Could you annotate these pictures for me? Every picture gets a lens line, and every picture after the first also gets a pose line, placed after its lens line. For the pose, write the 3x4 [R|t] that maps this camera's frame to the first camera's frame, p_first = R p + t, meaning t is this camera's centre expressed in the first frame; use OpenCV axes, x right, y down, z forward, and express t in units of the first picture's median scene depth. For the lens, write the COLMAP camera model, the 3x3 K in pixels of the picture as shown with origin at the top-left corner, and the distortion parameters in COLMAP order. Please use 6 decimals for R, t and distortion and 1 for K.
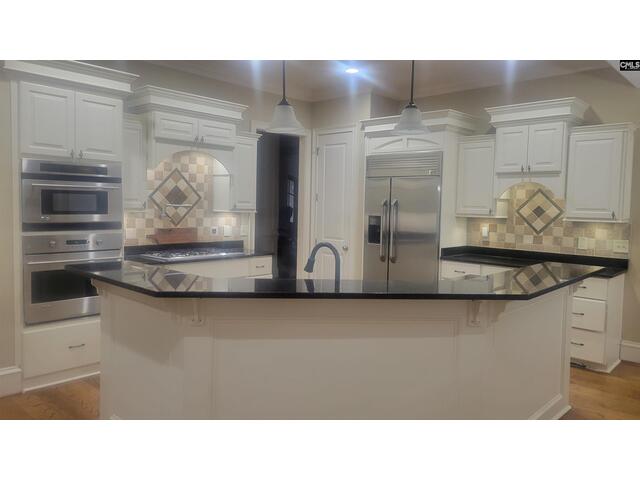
lens RADIAL K [[484.1, 0, 320.2], [0, 484.1, 233.3], [0, 0, 1]] dist [0.046563, -0.012336]
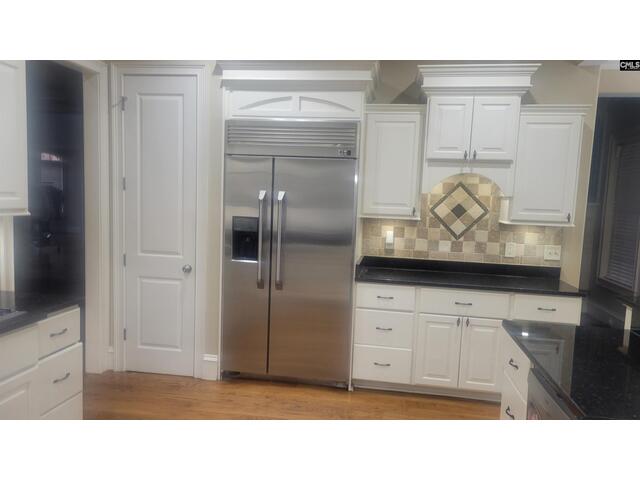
lens RADIAL K [[484.1, 0, 317.0], [0, 484.1, 244.2], [0, 0, 1]] dist [0.046563, -0.012336]
pose [[0.830468, -0.048511, 0.554950, -0.181406], [0.015481, 0.997826, 0.064058, -0.044558], [-0.556851, -0.044607, 0.829413, 0.473506]]
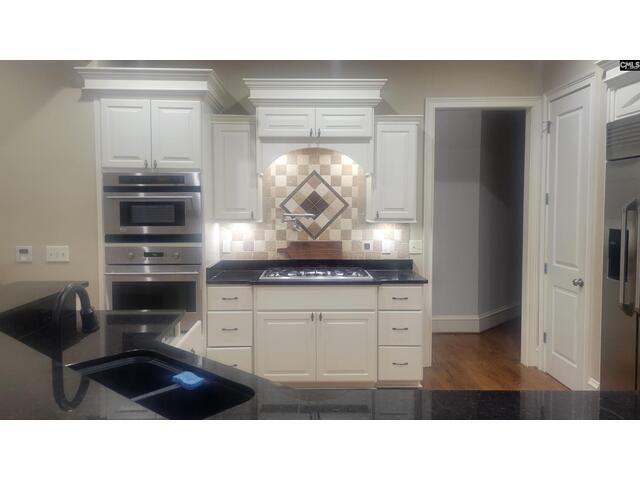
lens RADIAL K [[484.1, 0, 315.3], [0, 484.1, 234.7], [0, 0, 1]] dist [0.046563, -0.012336]
pose [[0.695438, 0.020090, -0.718306, 0.310119], [-0.028489, 0.999594, 0.000375, -0.022687], [0.718022, 0.020202, 0.695728, 0.410129]]
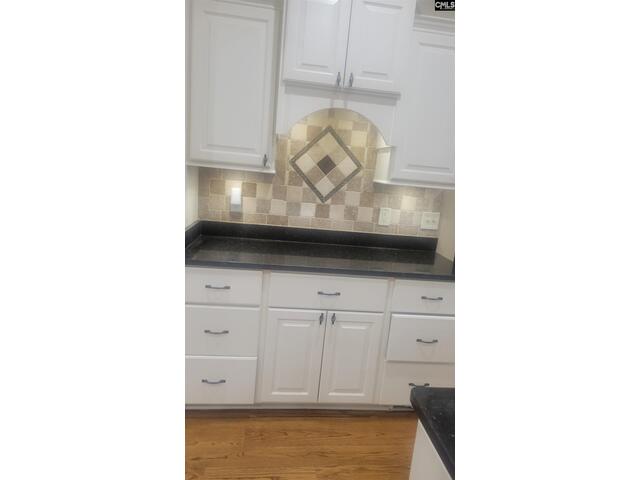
lens RADIAL K [[365.0, 0, 320.0], [0, 365.0, 238.9], [0, 0, 1]] dist [0.036367, 0.000032]
pose [[0.651607, -0.109336, 0.750636, 0.089686], [-0.031465, 0.984810, 0.170760, -0.031048], [-0.757904, -0.134887, 0.638269, 0.702229]]
